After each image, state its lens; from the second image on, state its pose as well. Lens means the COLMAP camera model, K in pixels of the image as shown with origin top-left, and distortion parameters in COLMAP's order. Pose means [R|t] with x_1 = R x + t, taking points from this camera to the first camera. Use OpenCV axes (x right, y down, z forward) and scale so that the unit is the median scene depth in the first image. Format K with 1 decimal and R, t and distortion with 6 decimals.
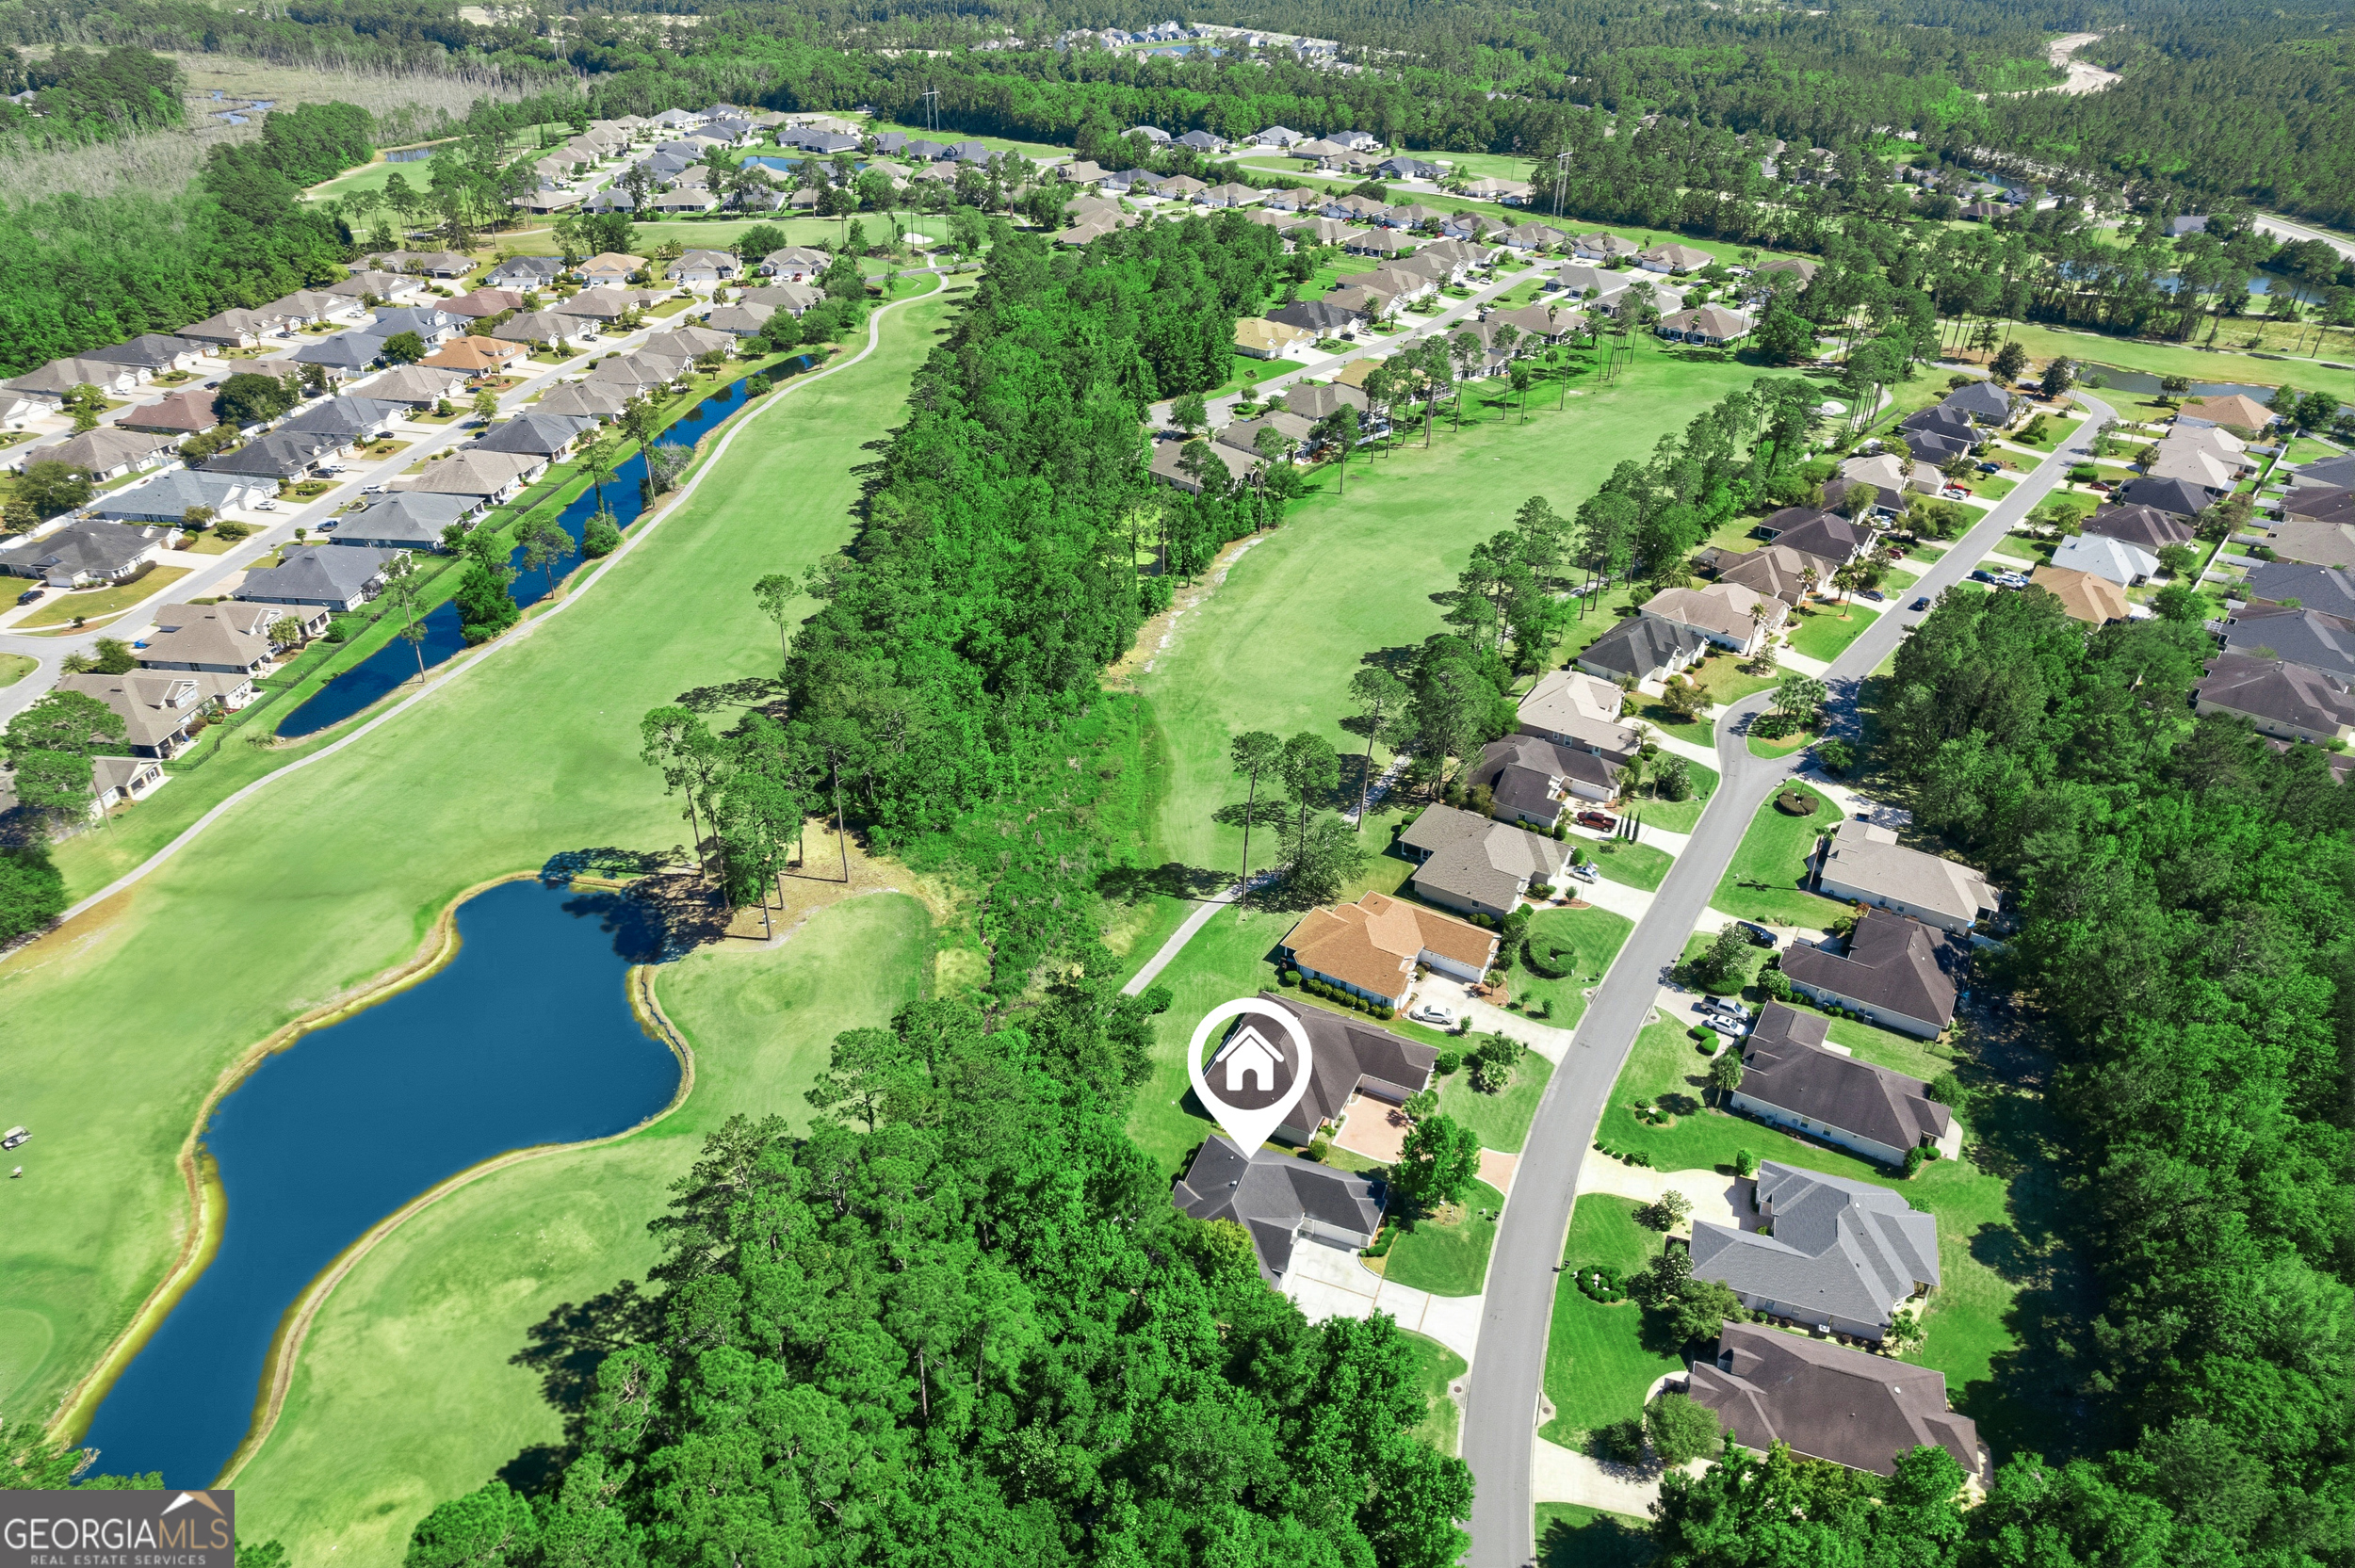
lens RADIAL K [[1509.0, 0, 1186.9], [0, 1509.0, 800.3], [0, 0, 1]] dist [-0.055120, 0.028409]
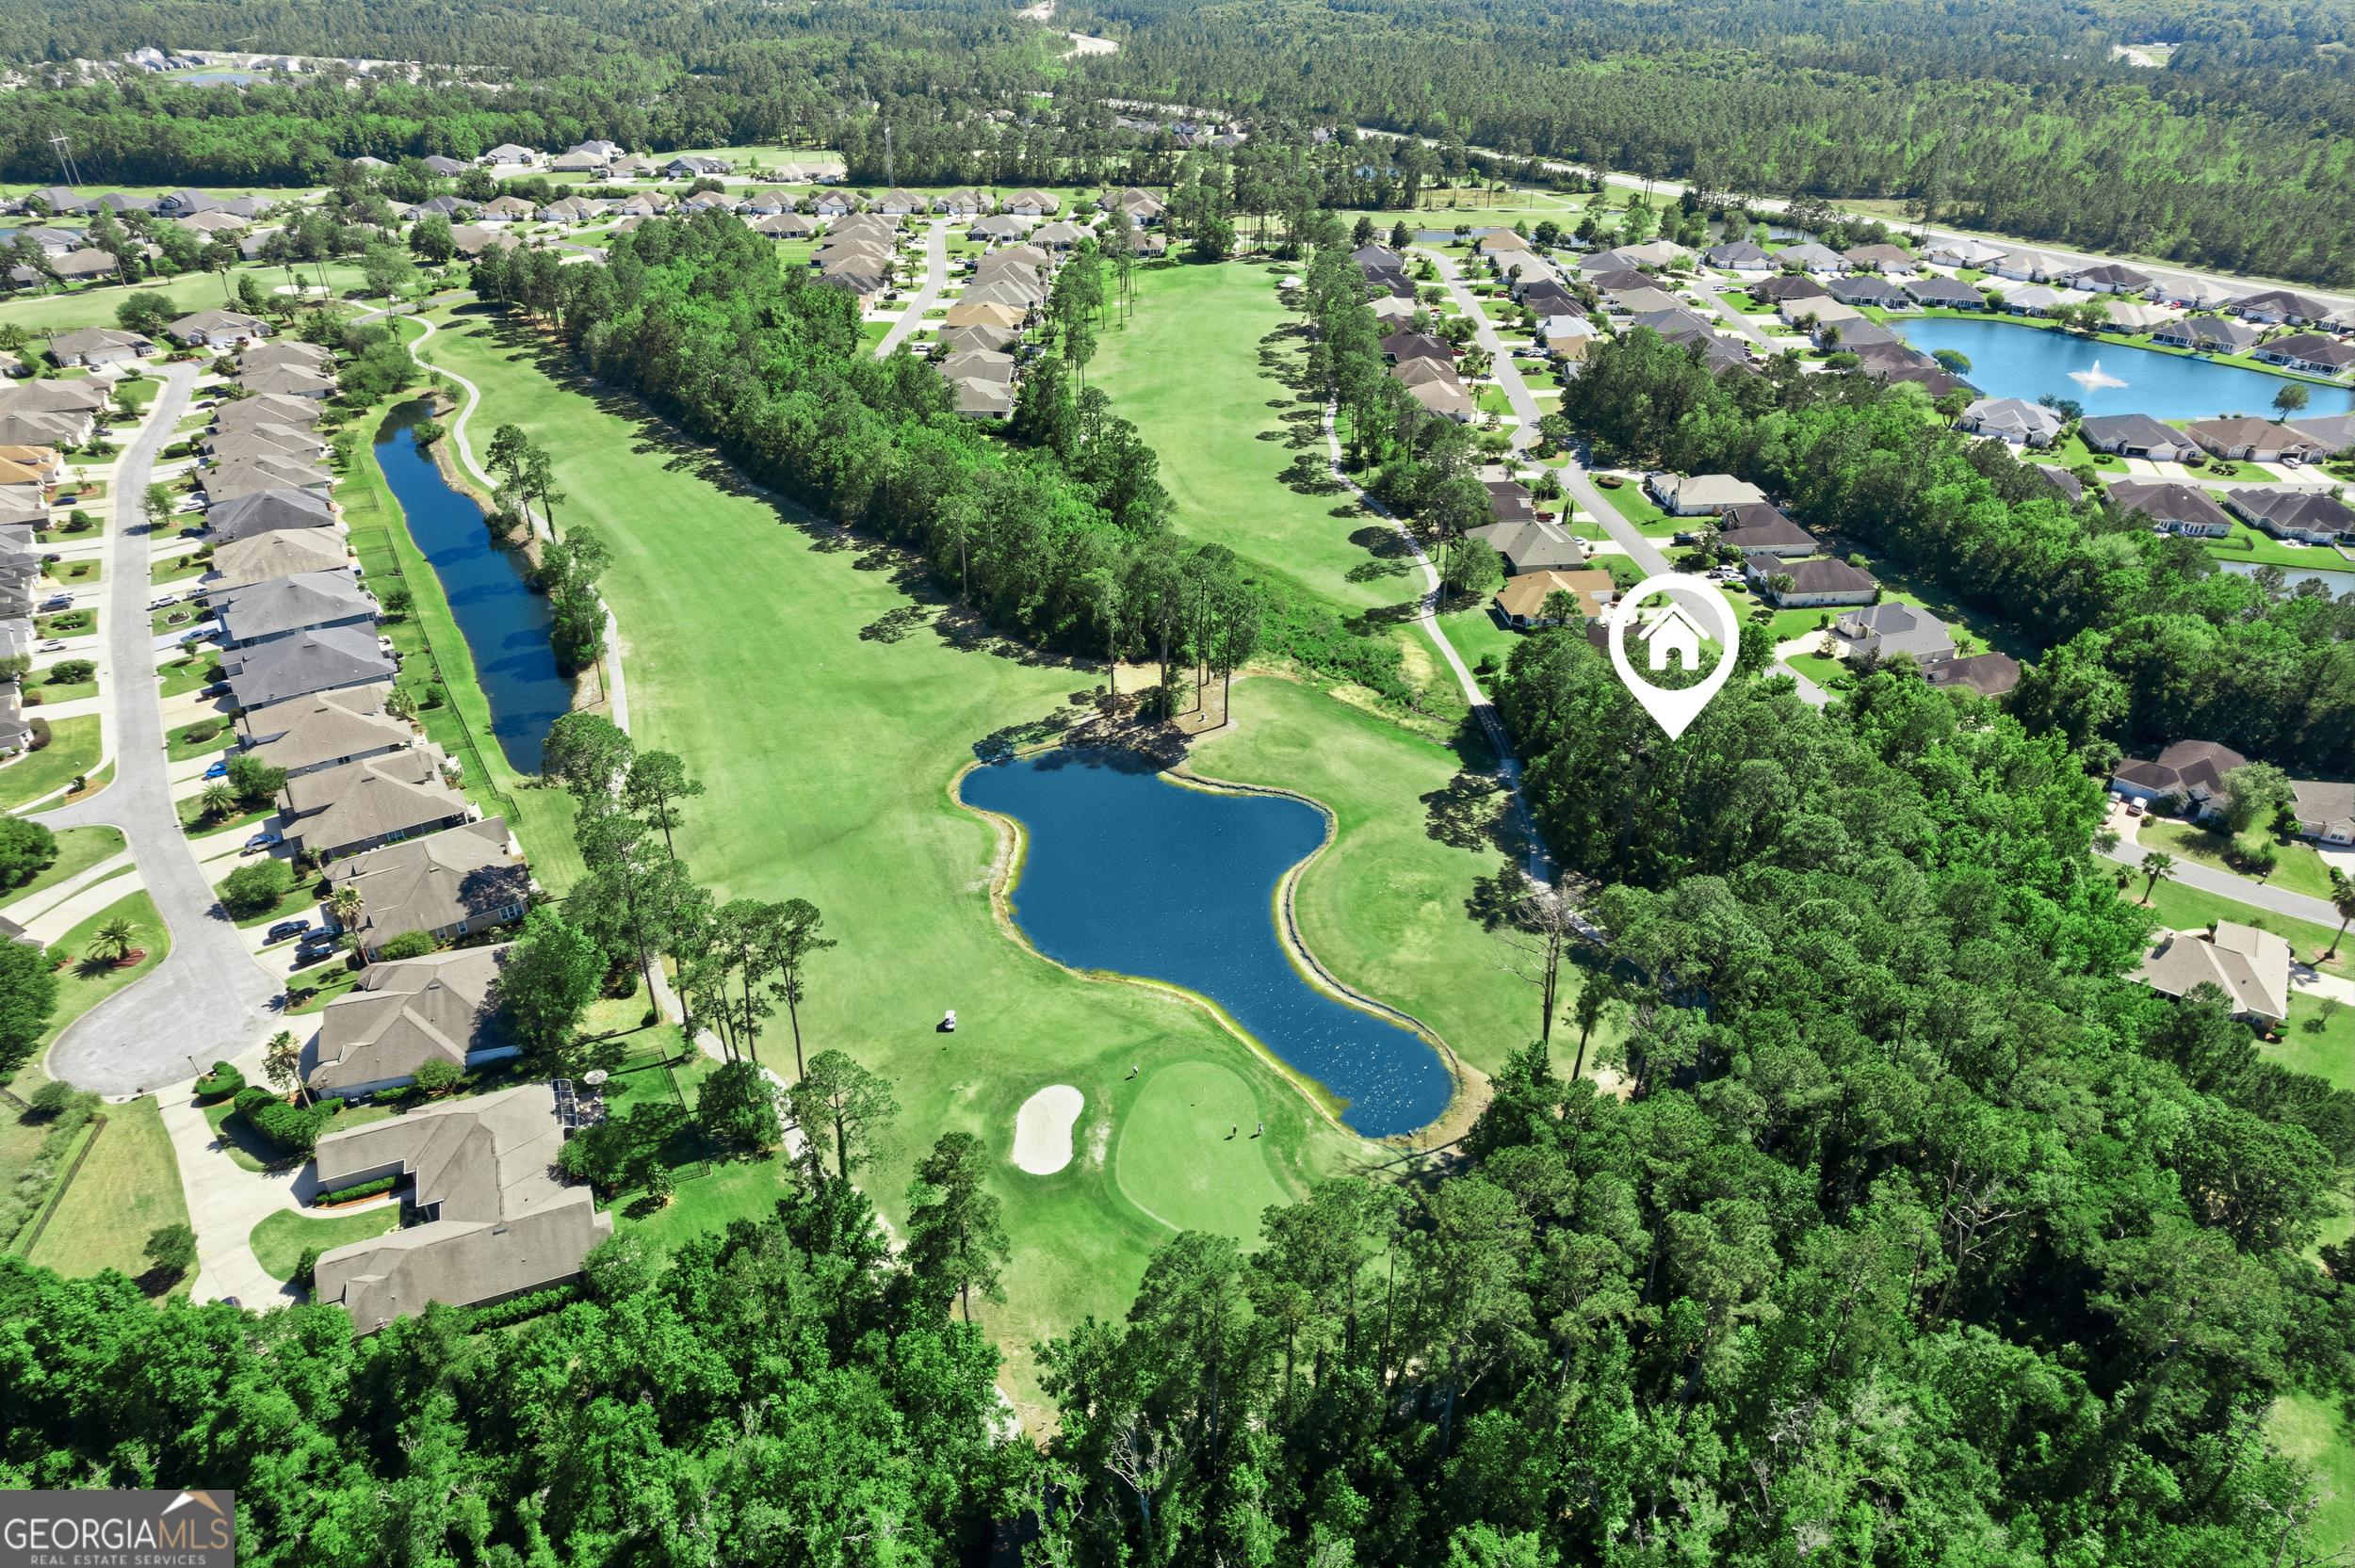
lens RADIAL K [[1509.0, 0, 1175.0], [0, 1509.0, 785.4], [0, 0, 1]] dist [-0.055120, 0.028409]
pose [[0.782010, -0.324678, 0.532019, -0.942541], [0.329802, 0.939864, 0.088804, 0.013060], [-0.528858, 0.106016, 0.842063, -0.041537]]
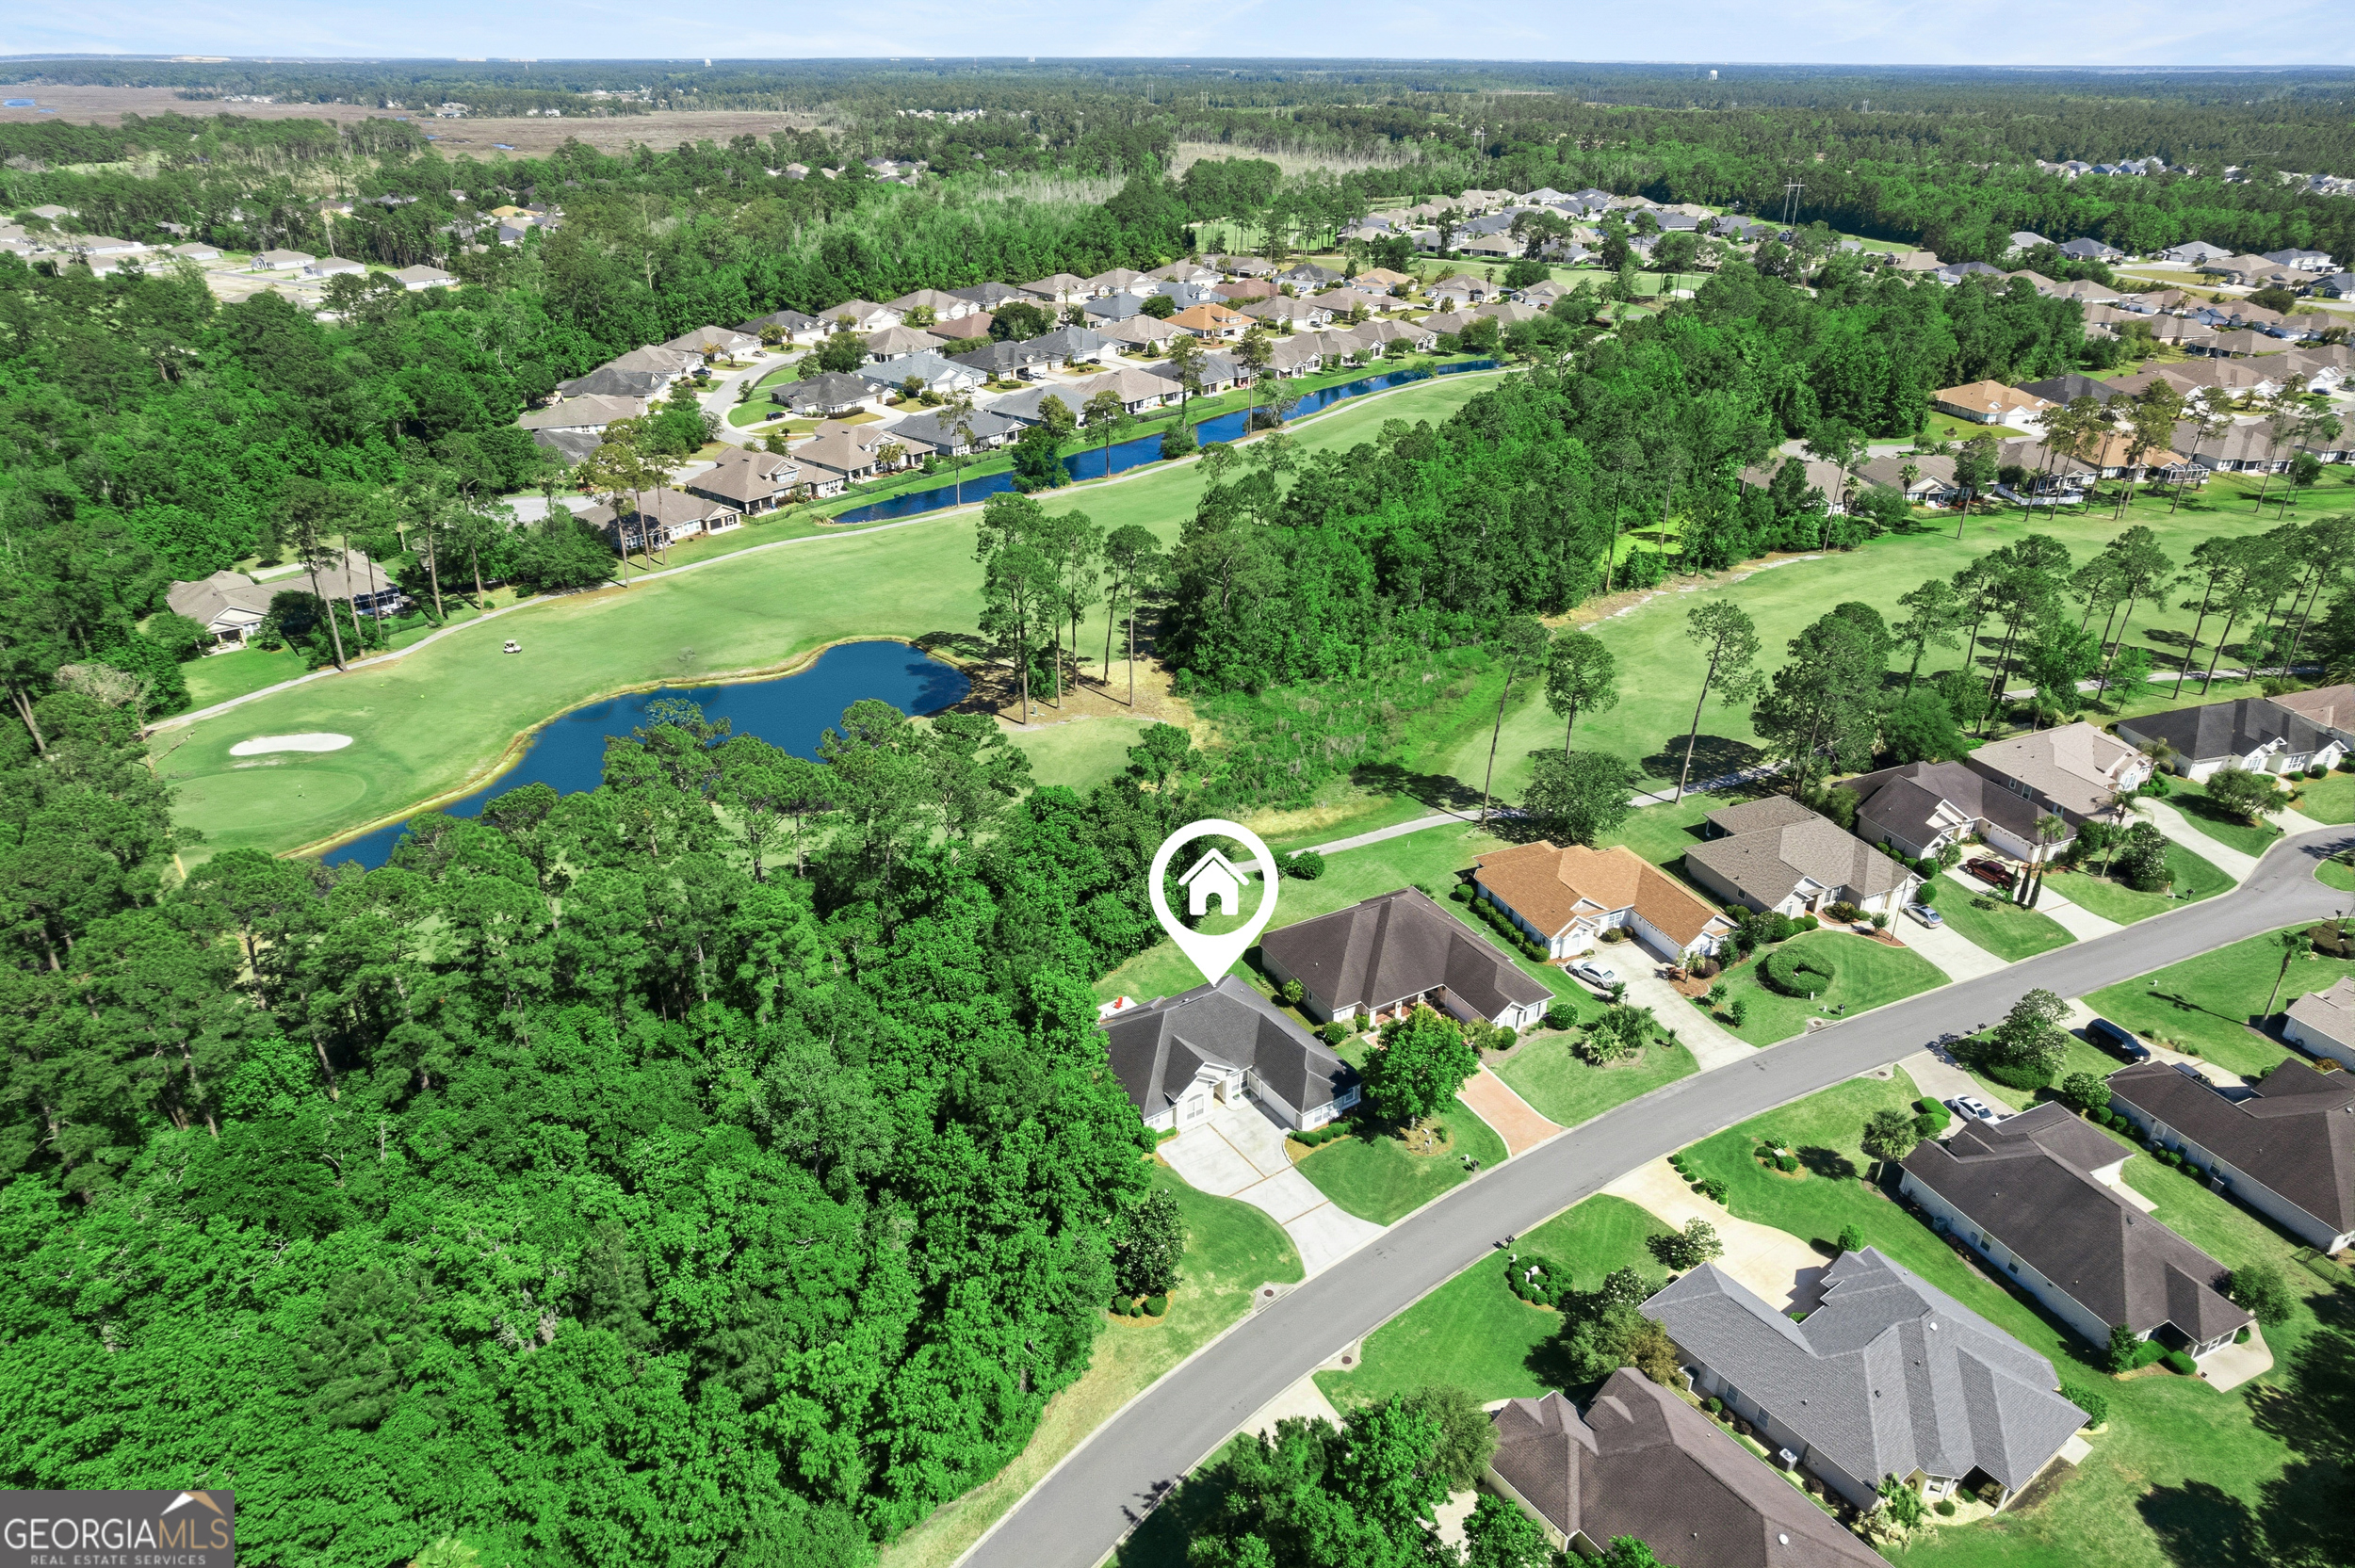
lens RADIAL K [[1509.0, 0, 1176.6], [0, 1509.0, 774.3], [0, 0, 1]] dist [-0.055120, 0.028409]
pose [[0.821518, 0.245934, -0.514416, 0.321873], [-0.298562, 0.954167, -0.020630, 0.108389], [0.485765, 0.170533, 0.857292, 0.164635]]
